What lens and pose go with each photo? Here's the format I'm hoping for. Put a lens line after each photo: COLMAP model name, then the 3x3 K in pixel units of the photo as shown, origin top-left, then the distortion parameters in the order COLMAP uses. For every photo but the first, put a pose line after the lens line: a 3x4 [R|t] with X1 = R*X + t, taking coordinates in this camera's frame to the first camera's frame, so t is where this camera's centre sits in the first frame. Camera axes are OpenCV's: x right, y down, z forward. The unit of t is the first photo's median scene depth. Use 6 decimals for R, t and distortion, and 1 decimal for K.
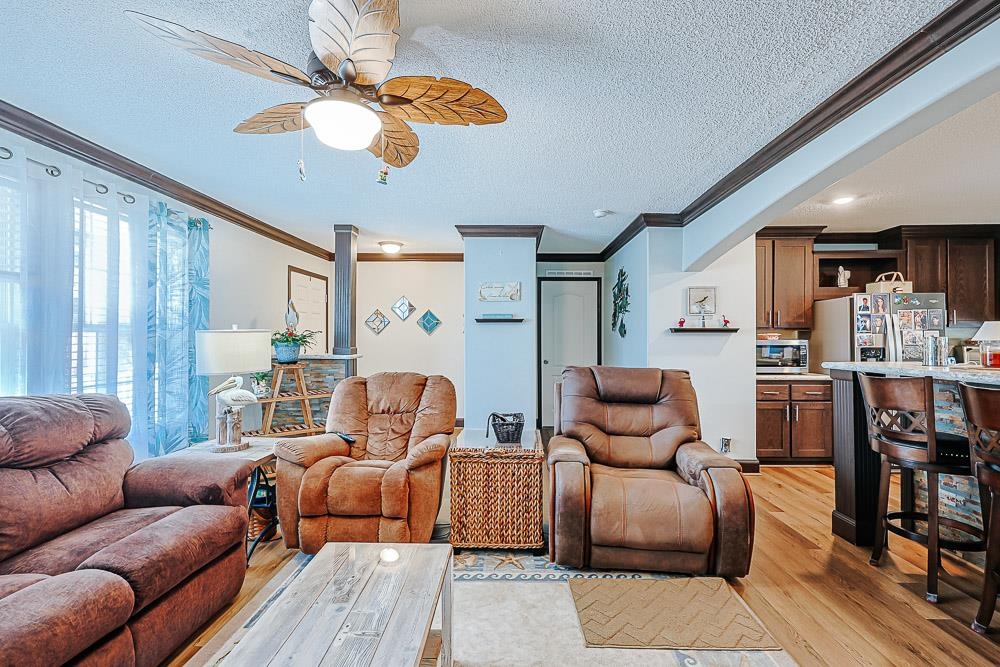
lens RADIAL K [[438.7, 0, 507.4], [0, 438.7, 336.1], [0, 0, 1]] dist [0.001802, -0.000139]
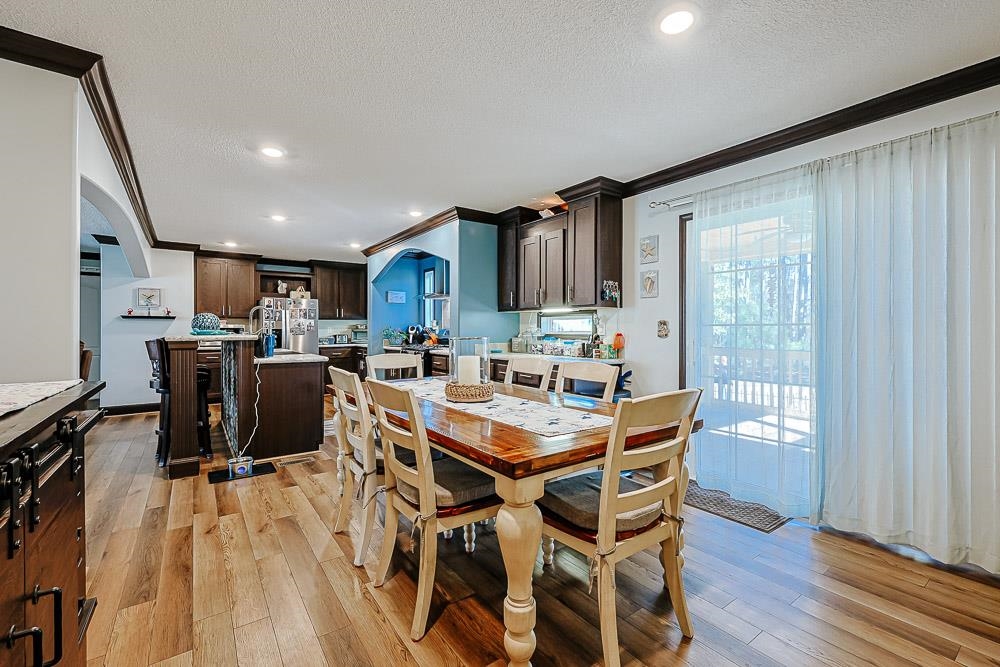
lens RADIAL K [[438.7, 0, 506.3], [0, 438.7, 332.0], [0, 0, 1]] dist [0.001802, -0.000139]
pose [[0.797906, -0.001321, 0.602781, 0.515307], [-0.003191, 0.999974, 0.006415, 0.023801], [-0.602774, -0.007042, 0.797881, -0.940026]]
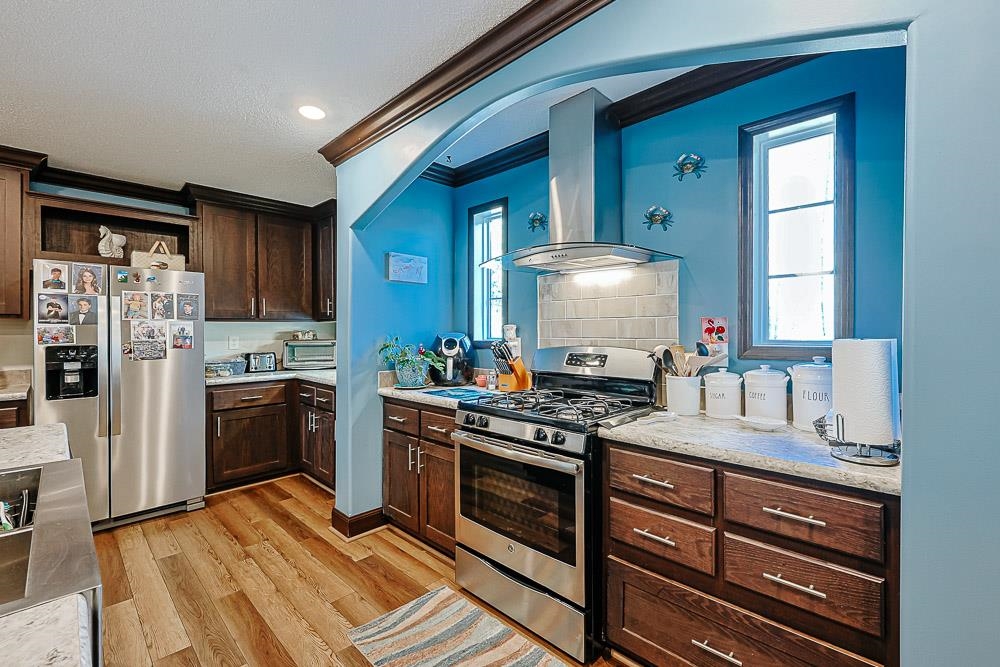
lens RADIAL K [[438.7, 0, 501.9], [0, 438.7, 332.3], [0, 0, 1]] dist [0.001802, -0.000139]
pose [[0.691088, -0.000378, 0.722770, 0.798204], [-0.004623, 0.999977, 0.004944, -0.000049], [-0.722756, -0.006759, 0.691071, 0.090452]]
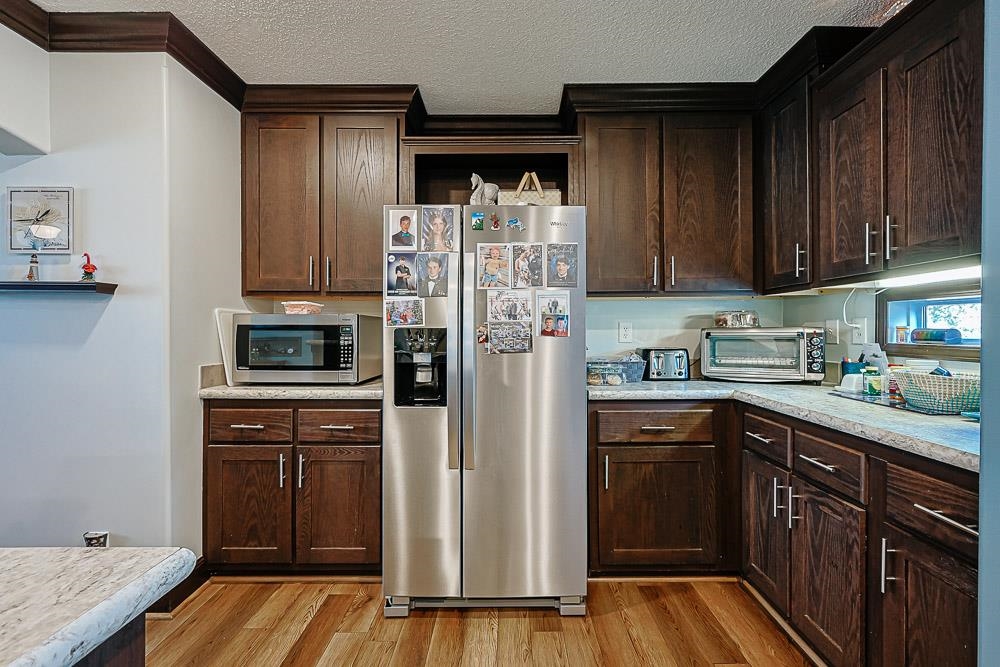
lens RADIAL K [[438.7, 0, 502.7], [0, 438.7, 330.1], [0, 0, 1]] dist [0.001802, -0.000139]
pose [[0.999923, 0.002962, 0.012032, 0.904727], [-0.003011, 0.999987, 0.004042, 0.025661], [-0.012020, -0.004078, 0.999919, 0.556910]]
